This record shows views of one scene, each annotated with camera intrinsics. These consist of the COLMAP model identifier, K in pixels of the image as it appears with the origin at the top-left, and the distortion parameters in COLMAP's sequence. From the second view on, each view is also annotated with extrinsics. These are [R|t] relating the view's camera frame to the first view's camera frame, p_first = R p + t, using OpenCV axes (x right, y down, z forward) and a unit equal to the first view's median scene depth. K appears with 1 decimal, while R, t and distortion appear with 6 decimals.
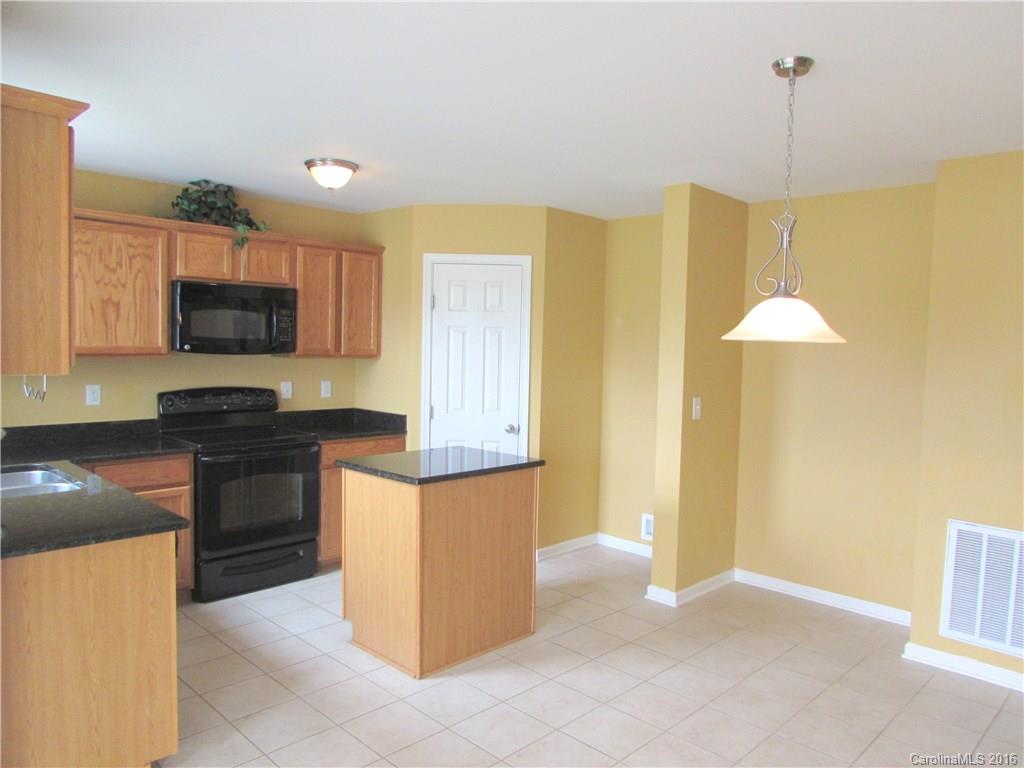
lens RADIAL K [[723.1, 0, 512.0], [0, 723.1, 384.0], [0, 0, 1]] dist [-0.027985, -0.003516]
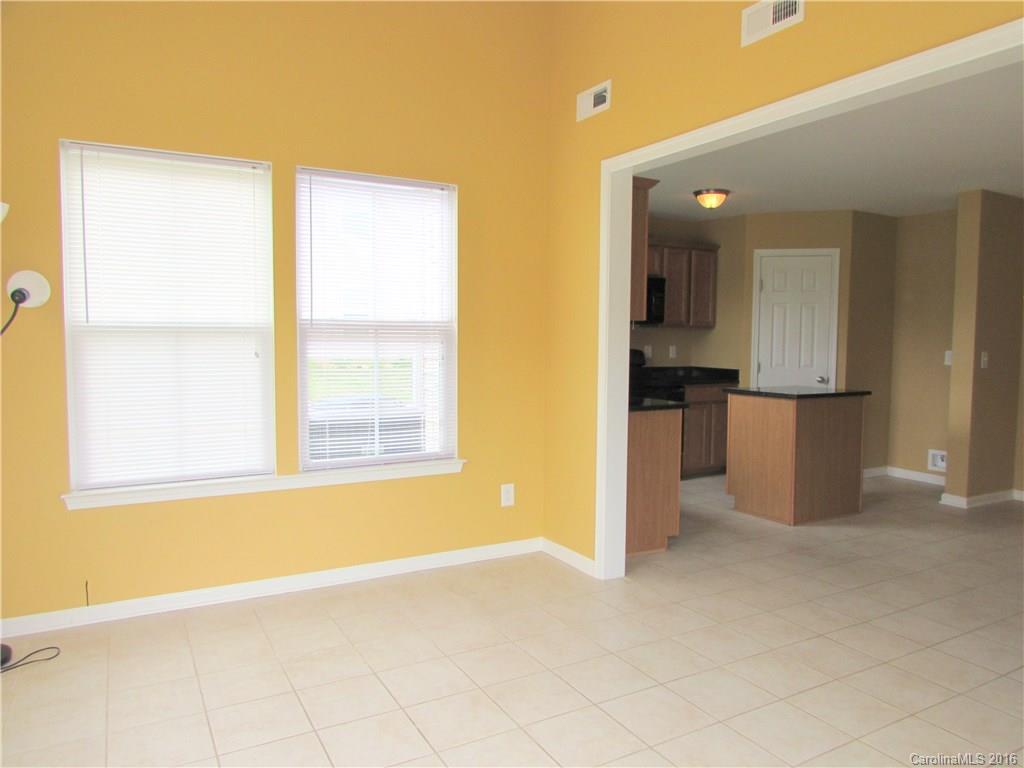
lens RADIAL K [[723.1, 0, 512.0], [0, 723.1, 384.0], [0, 0, 1]] dist [-0.027985, -0.003516]
pose [[0.961200, 0.006784, -0.275768, -0.199586], [-0.004240, 0.999943, 0.009817, 0.064367], [0.275819, -0.008267, 0.961174, -0.455458]]
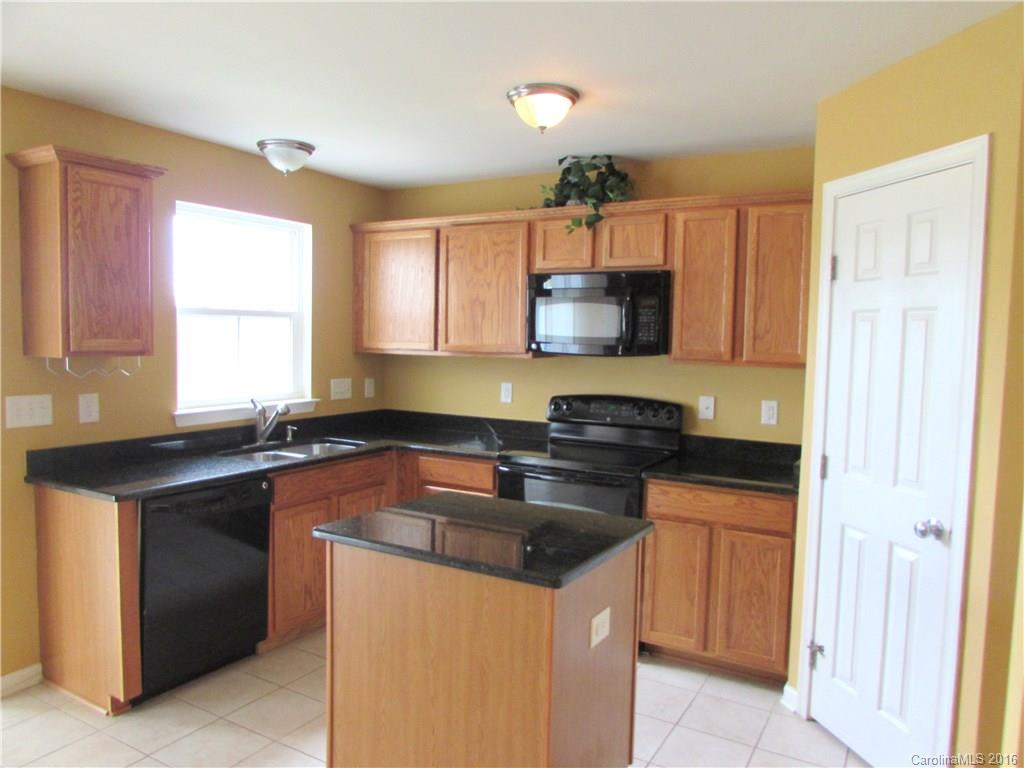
lens RADIAL K [[723.1, 0, 512.0], [0, 723.1, 384.0], [0, 0, 1]] dist [-0.027985, -0.003516]
pose [[0.249902, 0.046689, -0.967145, 0.394446], [-0.069456, 0.997128, 0.030190, -0.026823], [0.965777, 0.059629, 0.252427, 0.680232]]
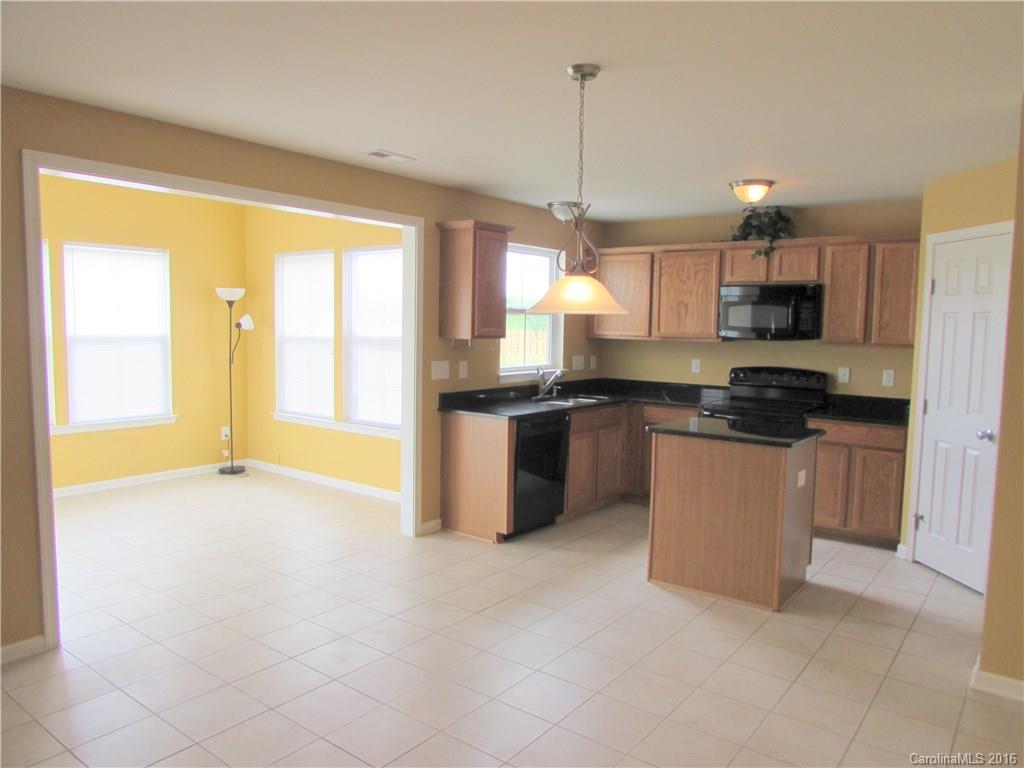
lens RADIAL K [[717.1, 0, 517.7], [0, 717.1, 379.8], [0, 0, 1]] dist [-0.031941, 0.001598]
pose [[0.128789, 0.058073, -0.989970, 0.779611], [-0.072688, 0.996151, 0.048979, -0.001555], [0.989004, 0.065651, 0.132514, 0.397692]]
